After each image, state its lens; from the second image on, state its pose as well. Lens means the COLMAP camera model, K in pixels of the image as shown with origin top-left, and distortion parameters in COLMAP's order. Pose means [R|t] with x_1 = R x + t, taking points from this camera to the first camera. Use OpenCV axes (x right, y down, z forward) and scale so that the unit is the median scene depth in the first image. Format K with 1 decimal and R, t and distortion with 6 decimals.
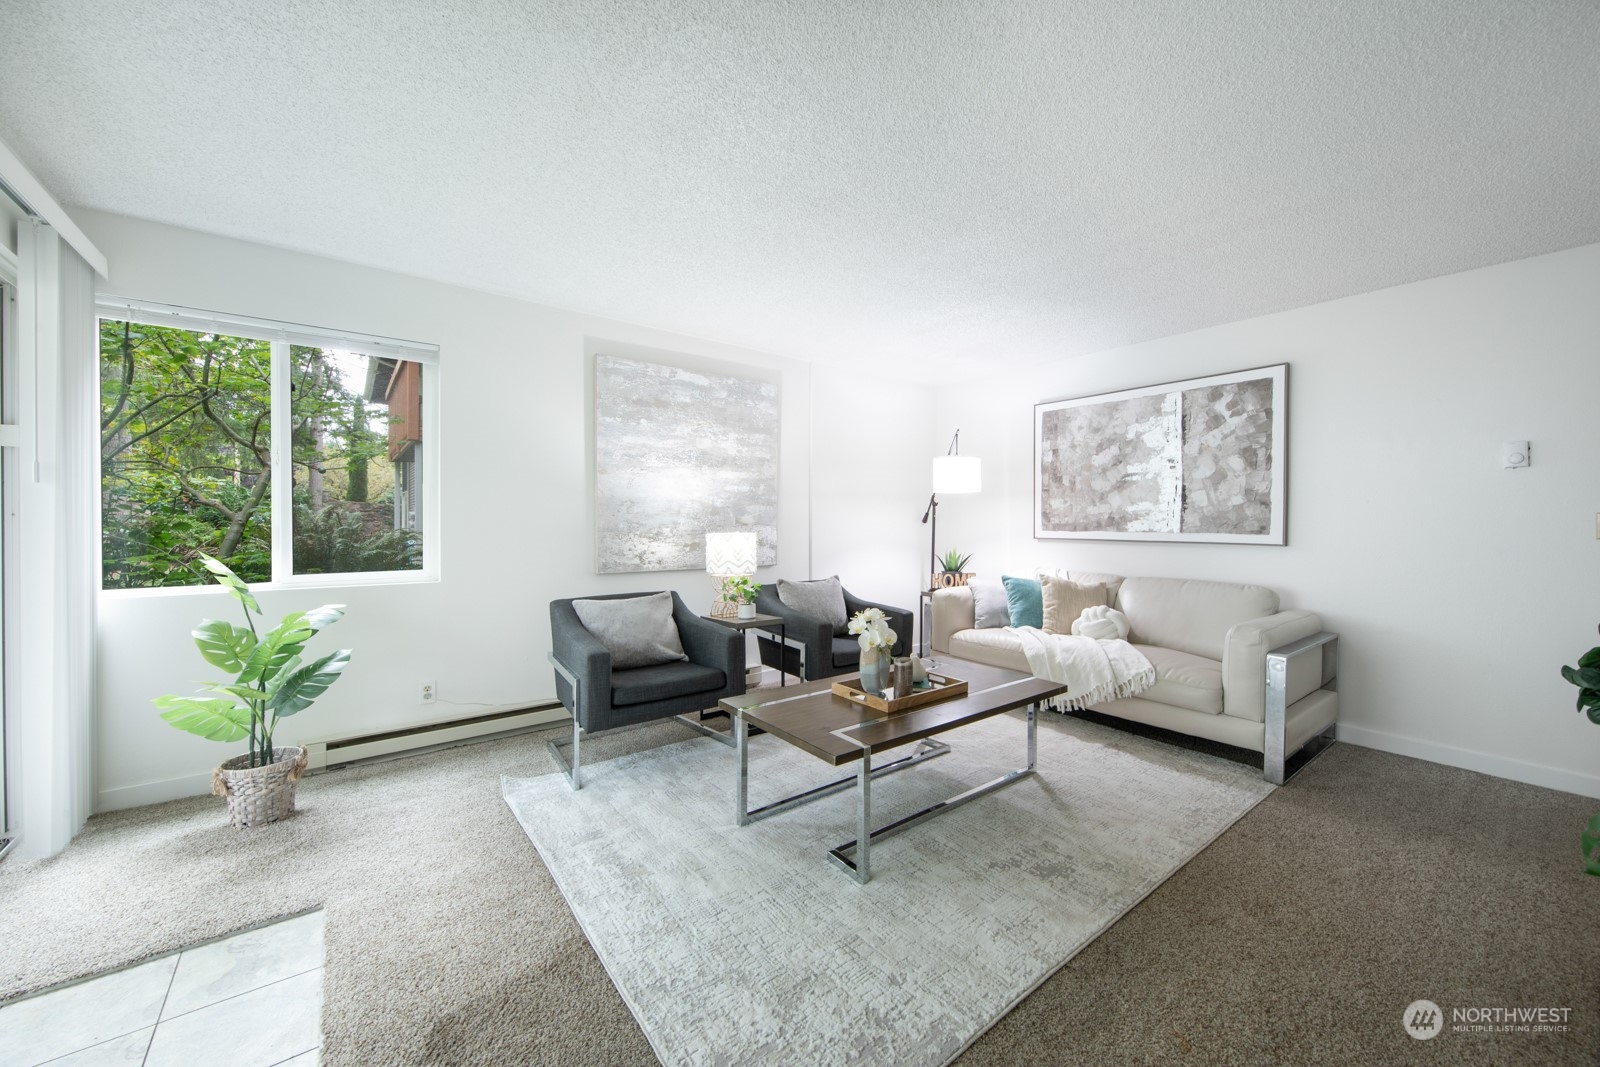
lens RADIAL K [[603.1, 0, 806.4], [0, 603.1, 519.0], [0, 0, 1]] dist [0.018827, -0.007907]
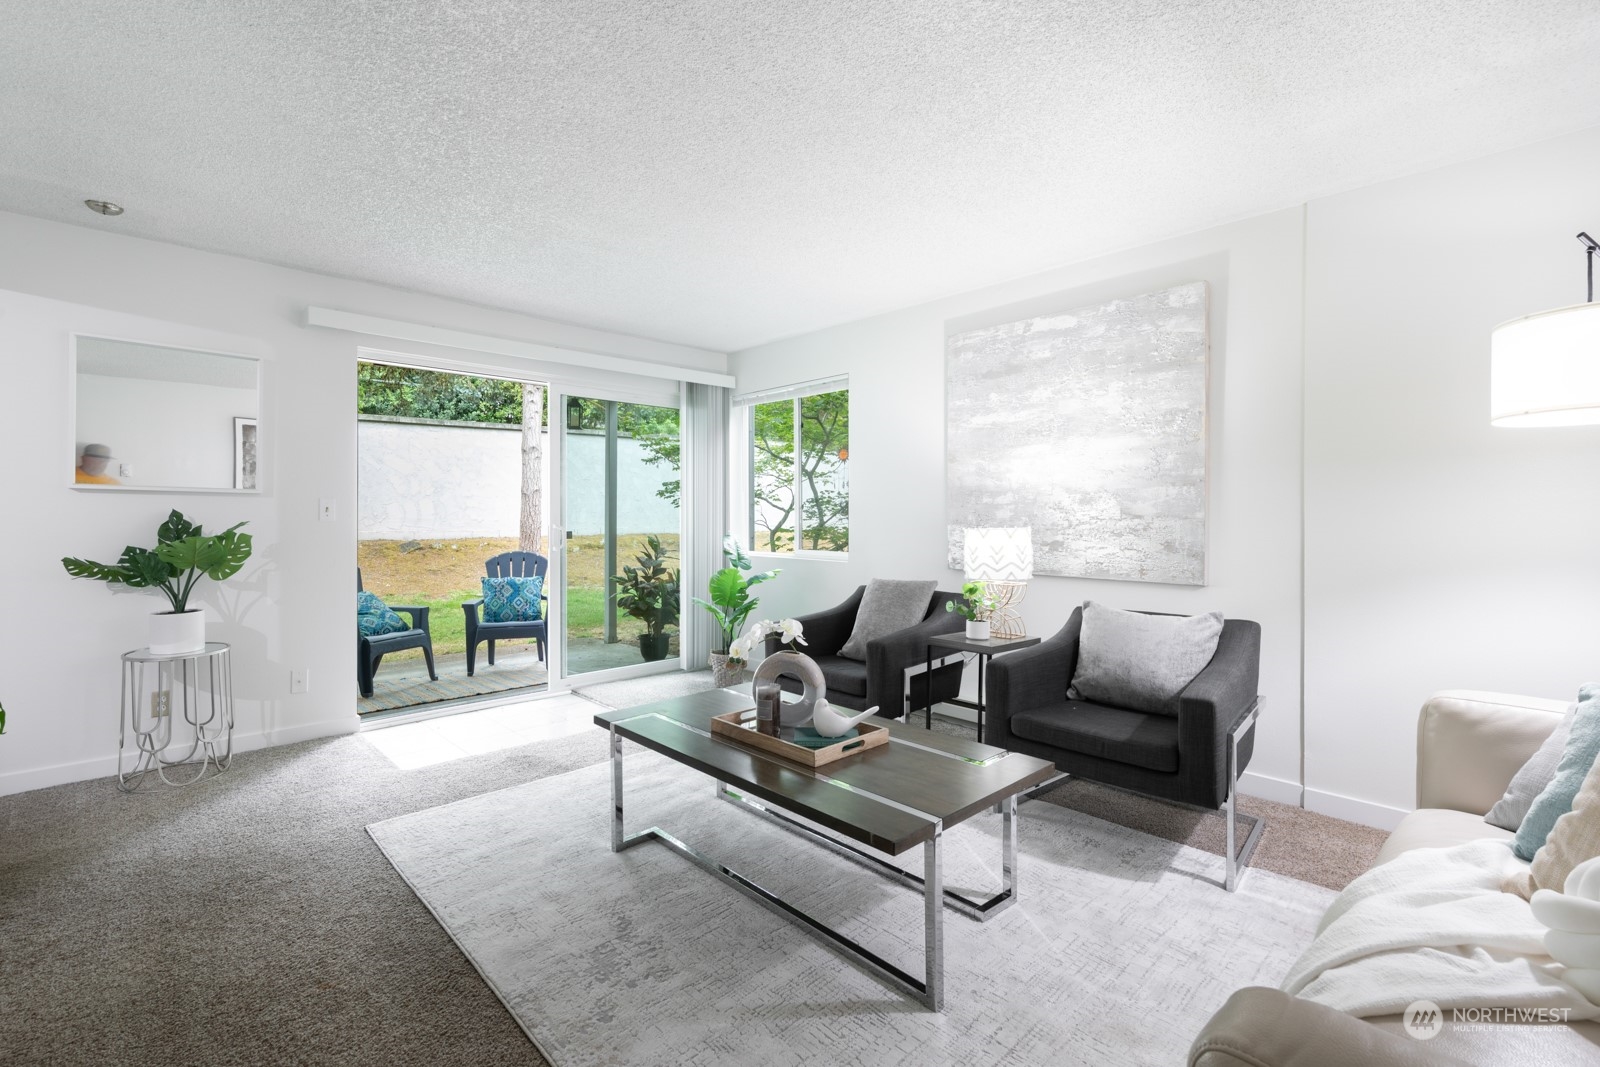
lens RADIAL K [[717.2, 0, 786.7], [0, 717.2, 516.2], [0, 0, 1]] dist [0.001032, -0.000034]
pose [[0.091874, 0.000755, -0.995770, 0.696548], [0.003907, 0.999992, 0.001119, 0.006426], [0.995763, -0.003994, 0.091870, 0.601208]]
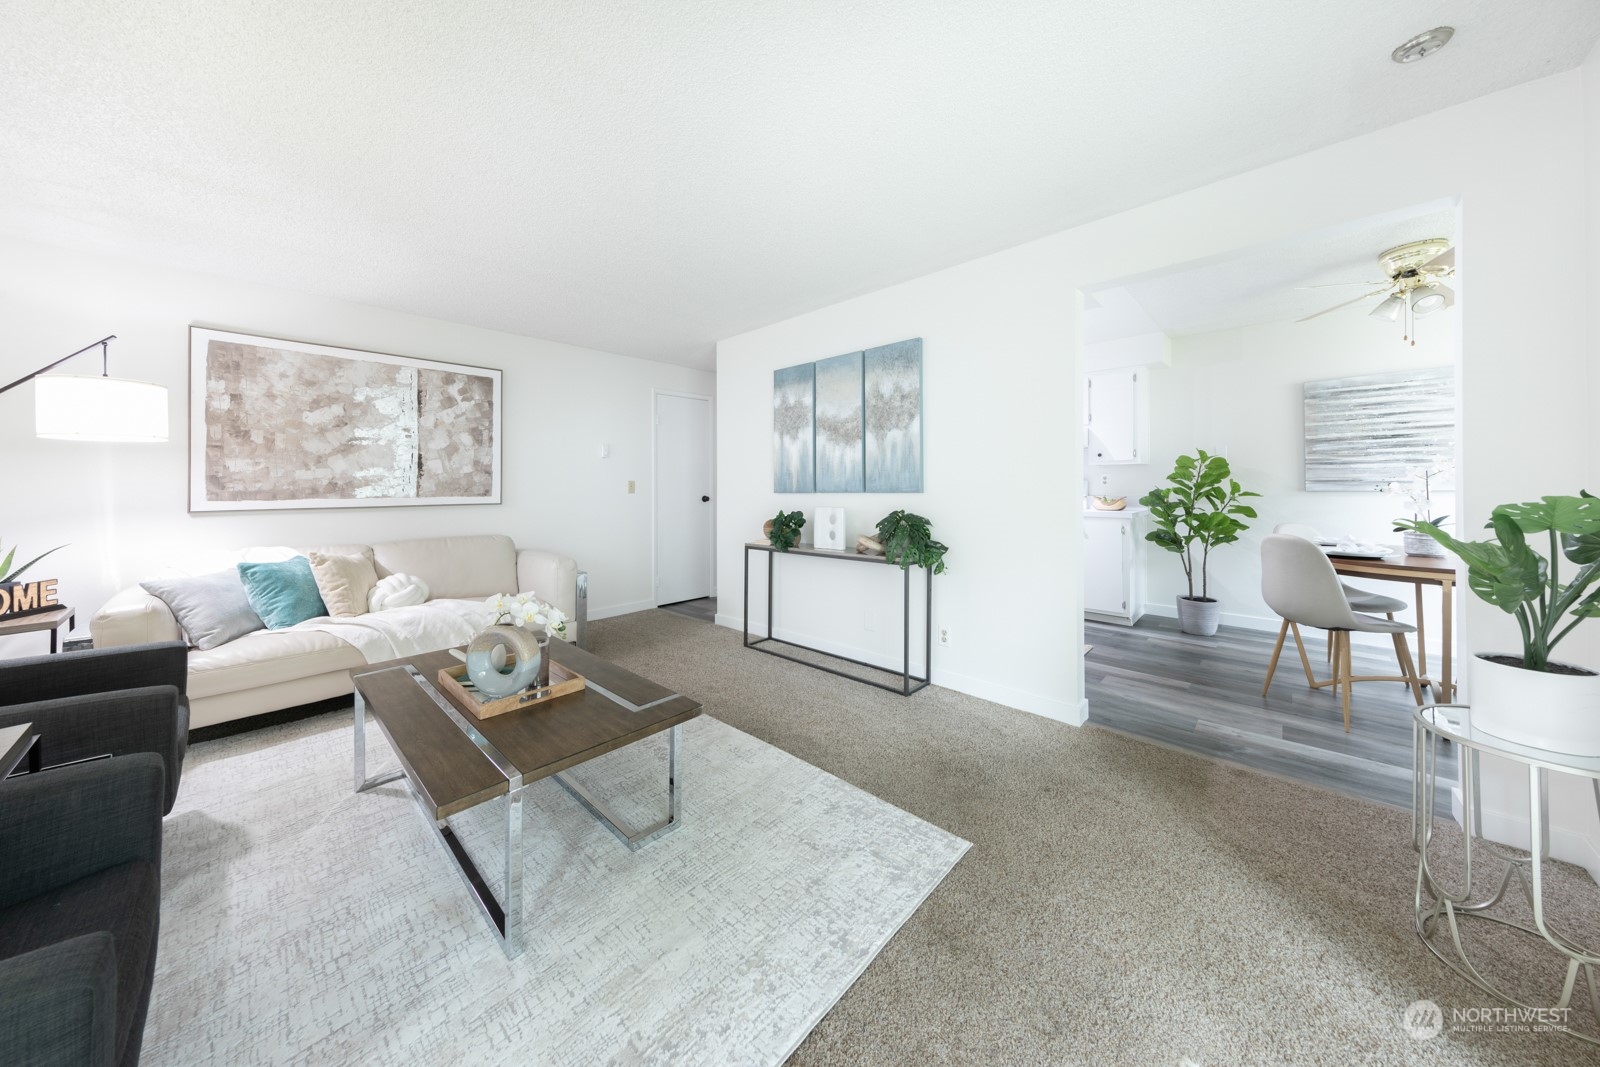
lens RADIAL K [[520.7, 0, 806.2], [0, 520.7, 477.9], [0, 0, 1]] dist [0.005463, -0.000027]
pose [[-0.173482, 0.012773, 0.984754, -0.431090], [0.004504, 0.999916, -0.012176, 0.002576], [-0.984827, 0.002323, -0.173525, 0.474126]]
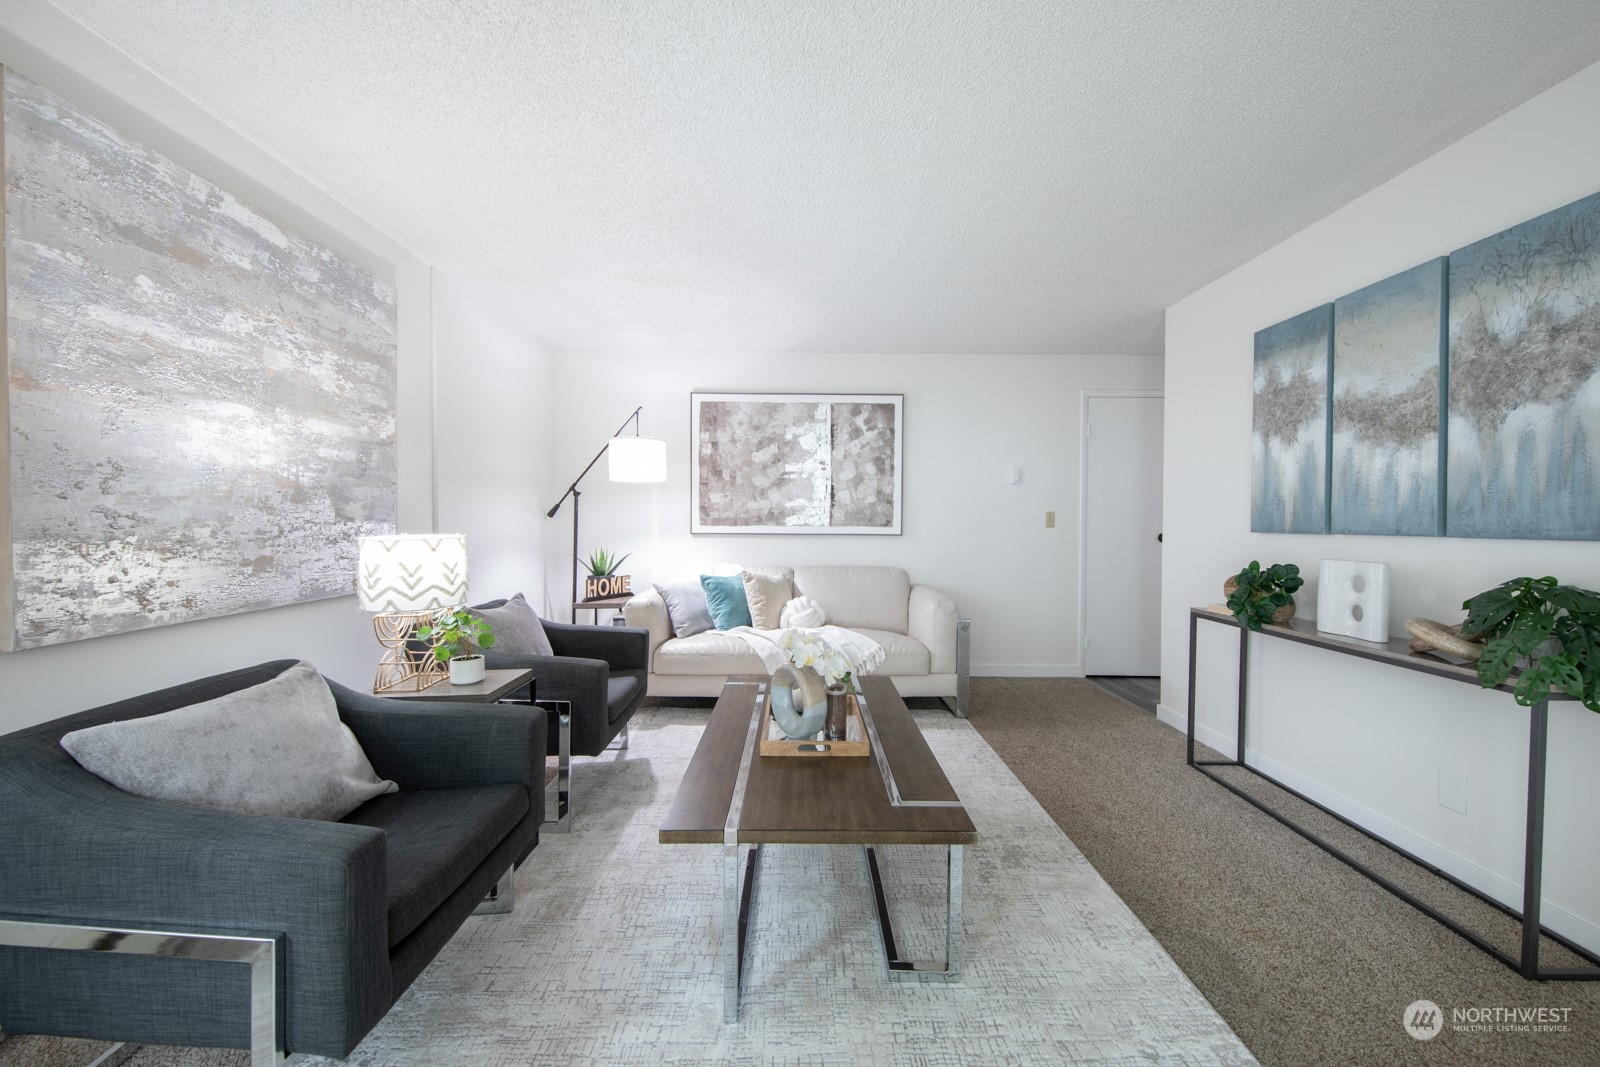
lens RADIAL K [[603.1, 0, 806.4], [0, 603.1, 519.0], [0, 0, 1]] dist [0.018827, -0.007907]
pose [[0.598936, -0.001029, 0.800796, -0.327773], [-0.006481, 0.999960, 0.006133, 0.002356], [-0.800770, -0.008863, 0.598906, 0.350240]]
